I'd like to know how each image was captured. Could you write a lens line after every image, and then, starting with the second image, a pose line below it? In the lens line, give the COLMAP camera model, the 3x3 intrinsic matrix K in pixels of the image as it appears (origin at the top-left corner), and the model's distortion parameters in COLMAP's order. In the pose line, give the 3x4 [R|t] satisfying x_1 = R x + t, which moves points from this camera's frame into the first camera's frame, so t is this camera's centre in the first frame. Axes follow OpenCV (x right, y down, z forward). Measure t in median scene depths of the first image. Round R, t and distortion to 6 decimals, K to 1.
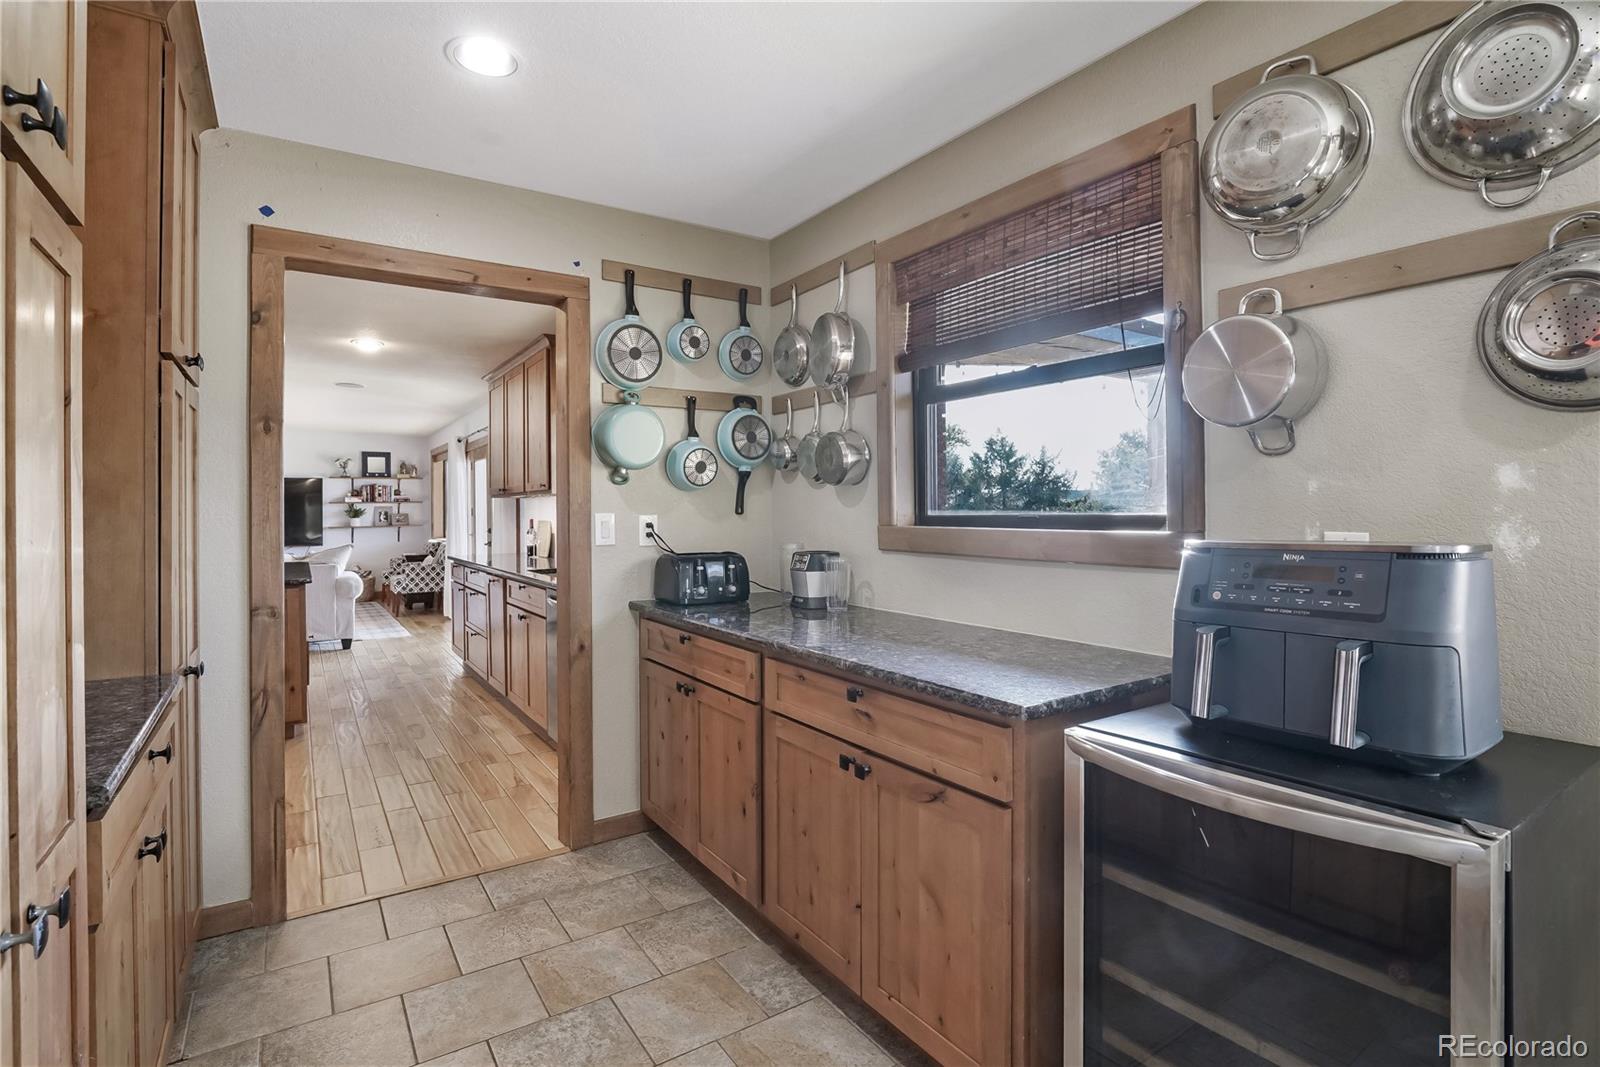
lens RADIAL K [[756.6, 0, 757.2], [0, 756.6, 500.7], [0, 0, 1]] dist [-0.011694, 0.001102]
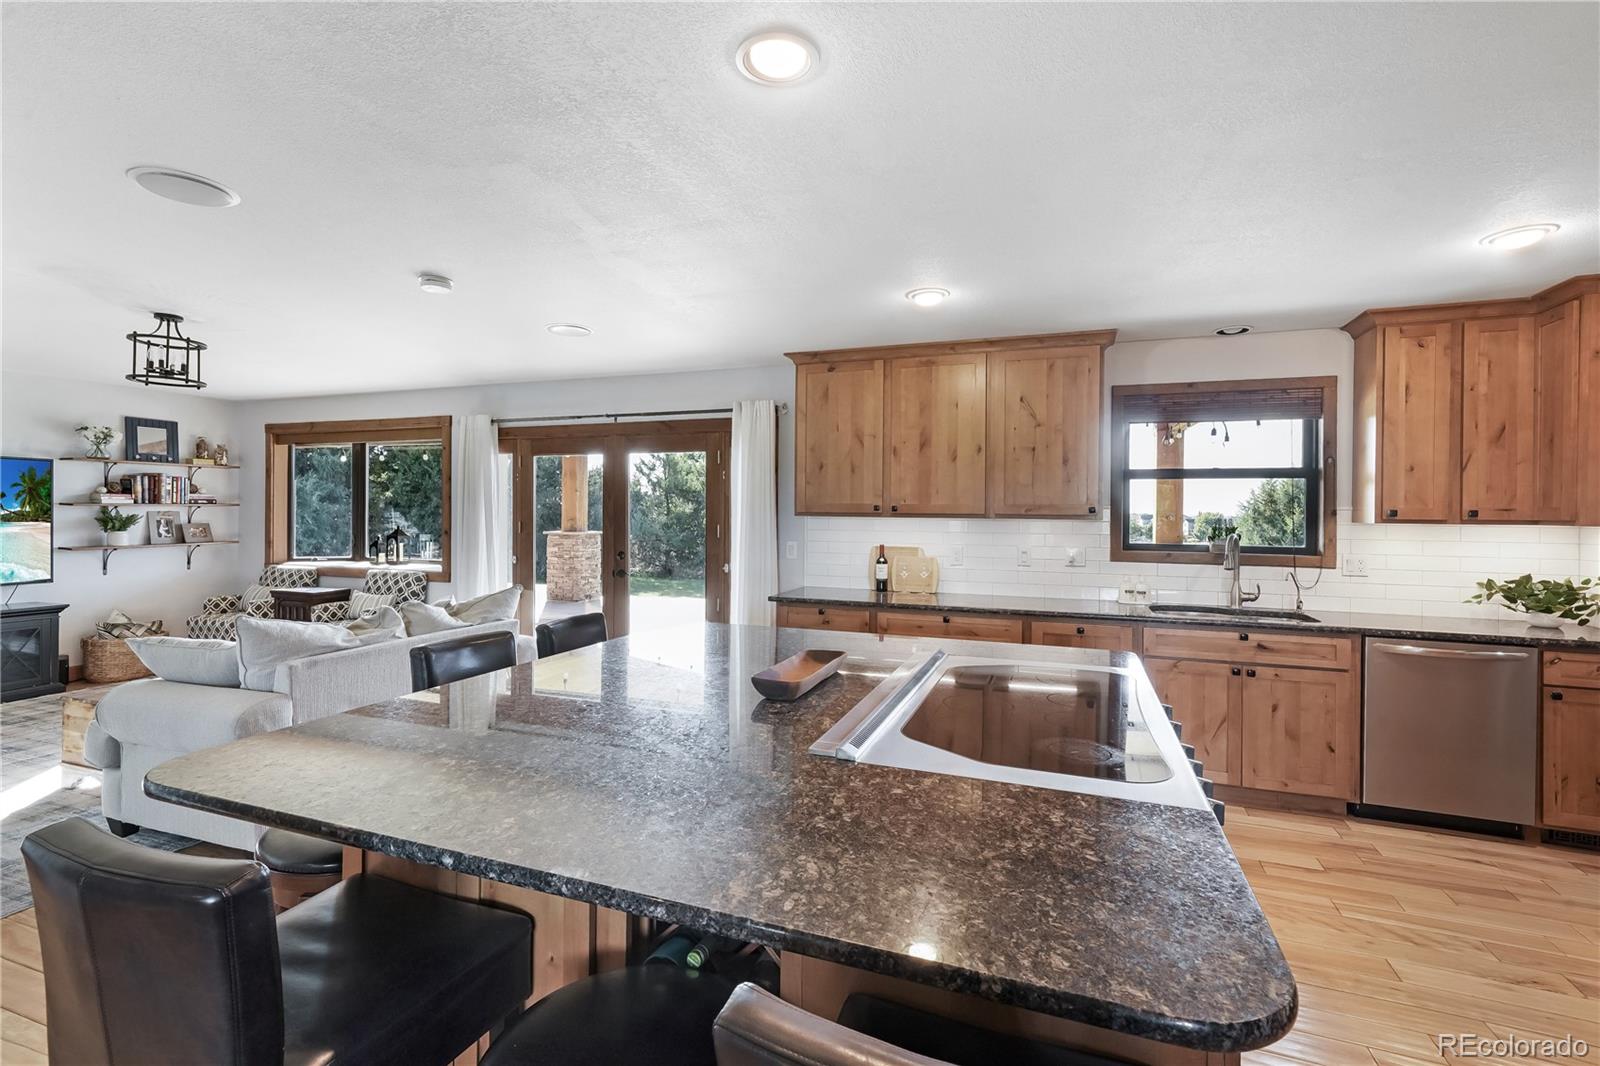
lens RADIAL K [[714.2, 0, 796.0], [0, 714.2, 505.6], [0, 0, 1]] dist [0.003410, 0.000249]
pose [[0.797630, 0.018302, 0.602869, -0.439854], [-0.021201, 0.999773, -0.002301, -0.006122], [-0.602774, -0.010946, 0.797837, 0.247695]]
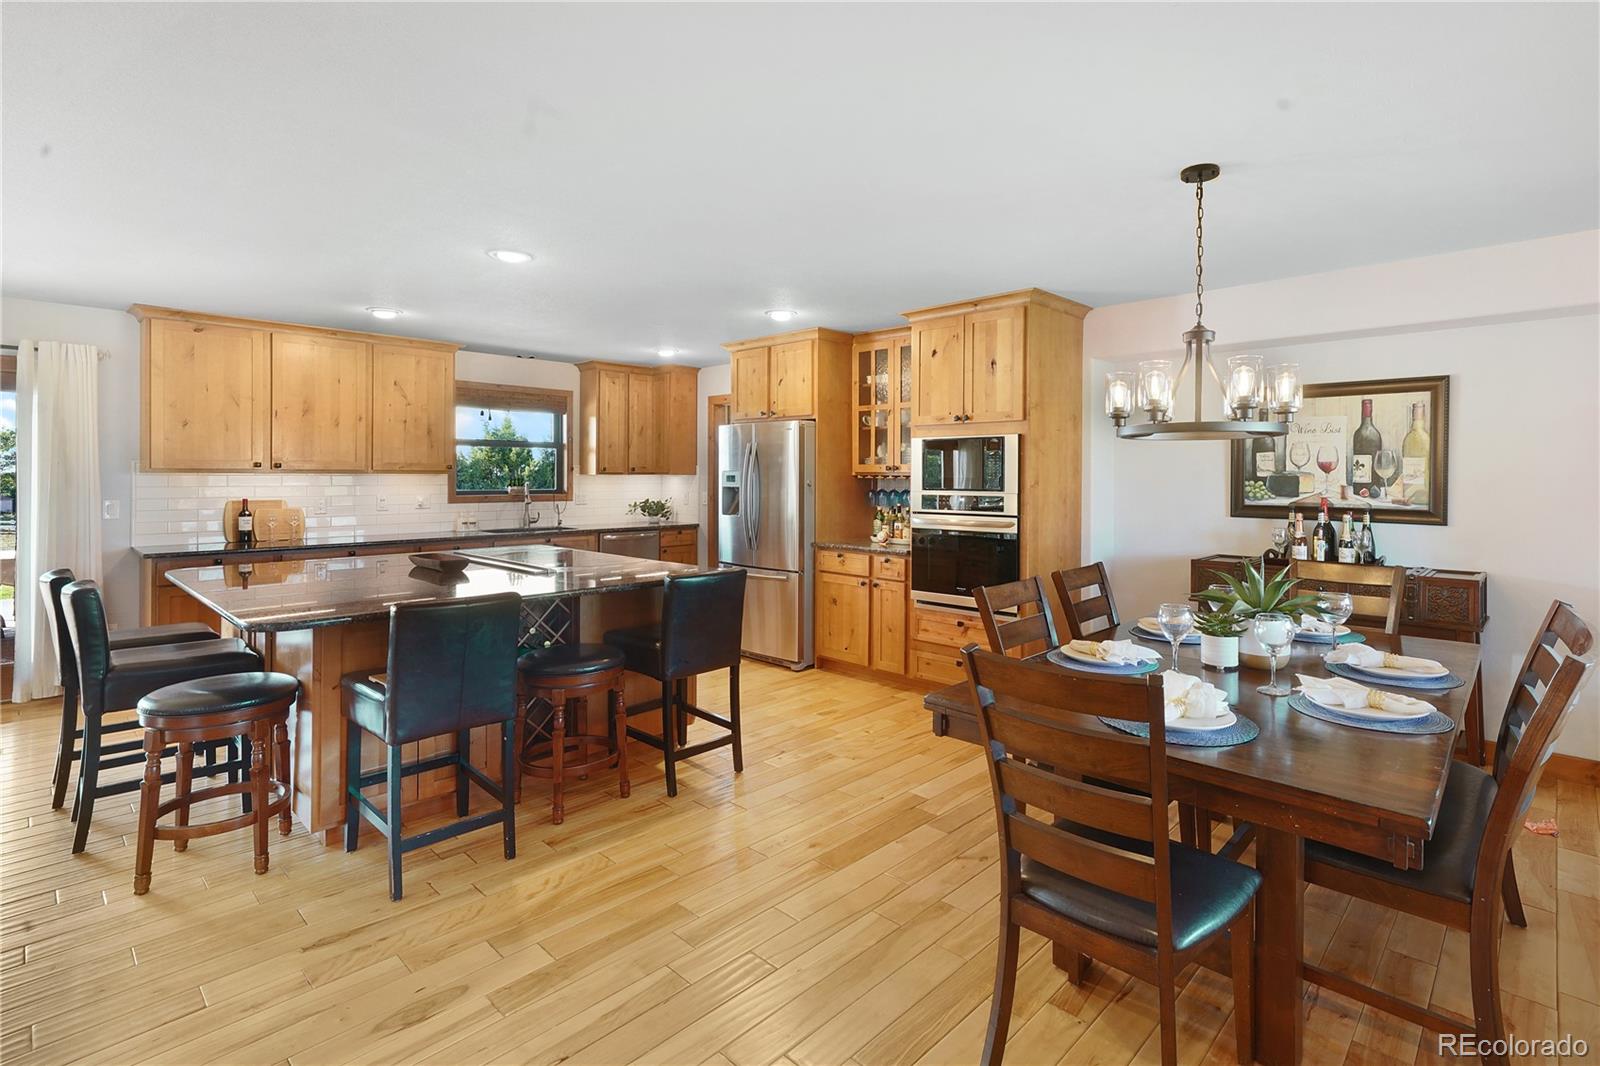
lens RADIAL K [[756.6, 0, 868.9], [0, 756.6, 481.0], [0, 0, 1]] dist [-0.011694, 0.001102]
pose [[-0.284976, -0.000419, 0.958535, -0.706816], [-0.011910, 0.999924, -0.003103, 0.000118], [-0.958461, -0.012300, -0.284959, 0.306993]]
